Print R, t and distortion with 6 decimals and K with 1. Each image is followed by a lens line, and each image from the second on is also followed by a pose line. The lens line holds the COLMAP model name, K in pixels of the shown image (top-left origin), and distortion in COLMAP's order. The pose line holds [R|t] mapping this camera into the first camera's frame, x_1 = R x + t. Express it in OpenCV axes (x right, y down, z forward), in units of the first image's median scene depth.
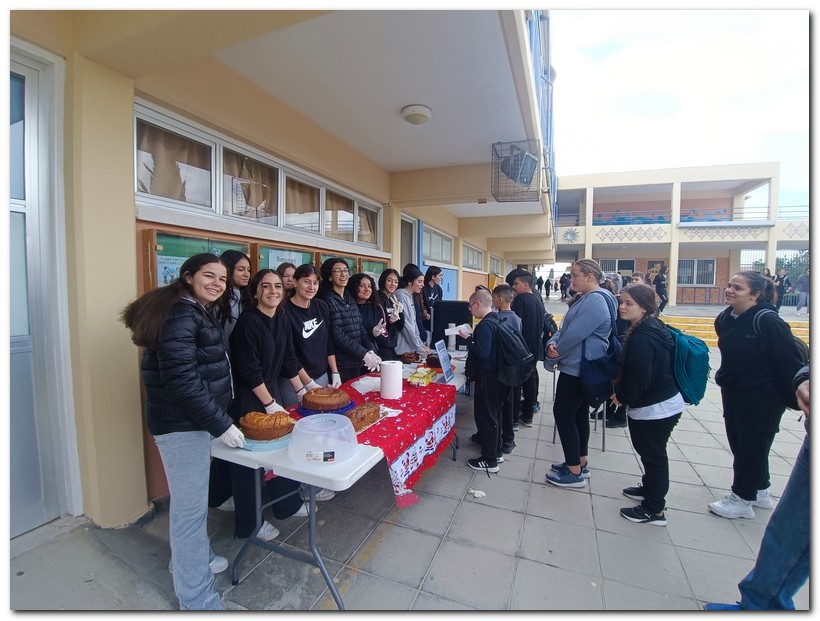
lens RADIAL K [[384.4, 0, 407.3], [0, 384.4, 308.2], [0, 0, 1]] dist [-0.003972, 0.000892]
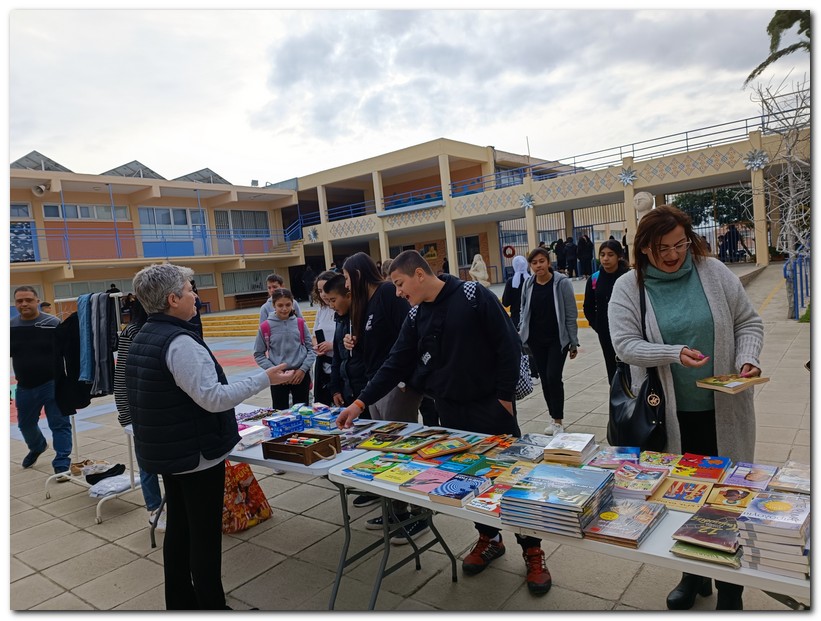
lens RADIAL K [[588.6, 0, 408.4], [0, 588.6, 310.6], [0, 0, 1]] dist [0.029664, -0.000172]
pose [[0.947919, -0.103379, -0.301269, 1.189075], [0.108460, 0.994101, 0.000140, 0.036179], [0.299477, -0.032808, 0.953539, -0.426417]]
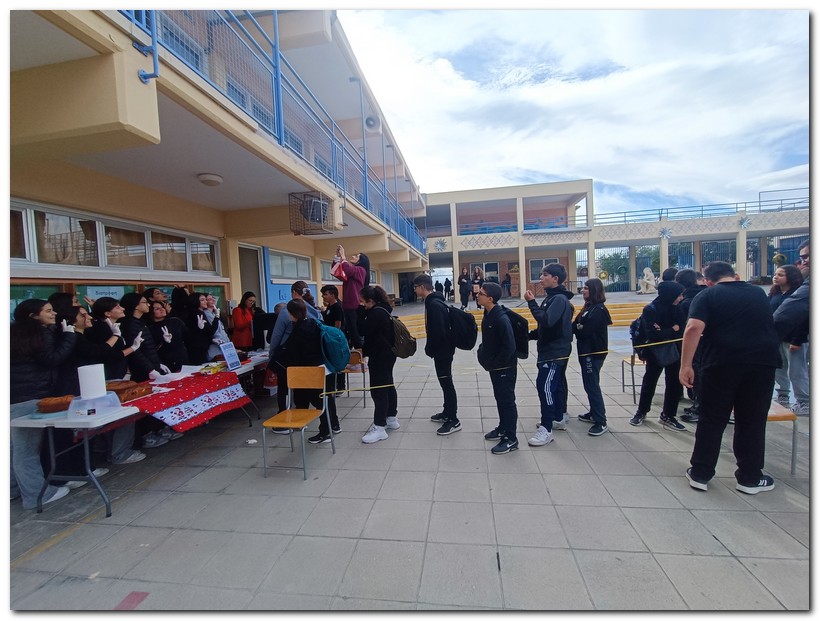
lens RADIAL K [[384.4, 0, 410.8], [0, 384.4, 305.8], [0, 0, 1]] dist [-0.003972, 0.000892]
pose [[0.971814, -0.082230, 0.220941, 0.076811], [0.089021, 0.995810, -0.020939, 0.006604], [-0.218294, 0.040017, 0.975062, -0.093668]]
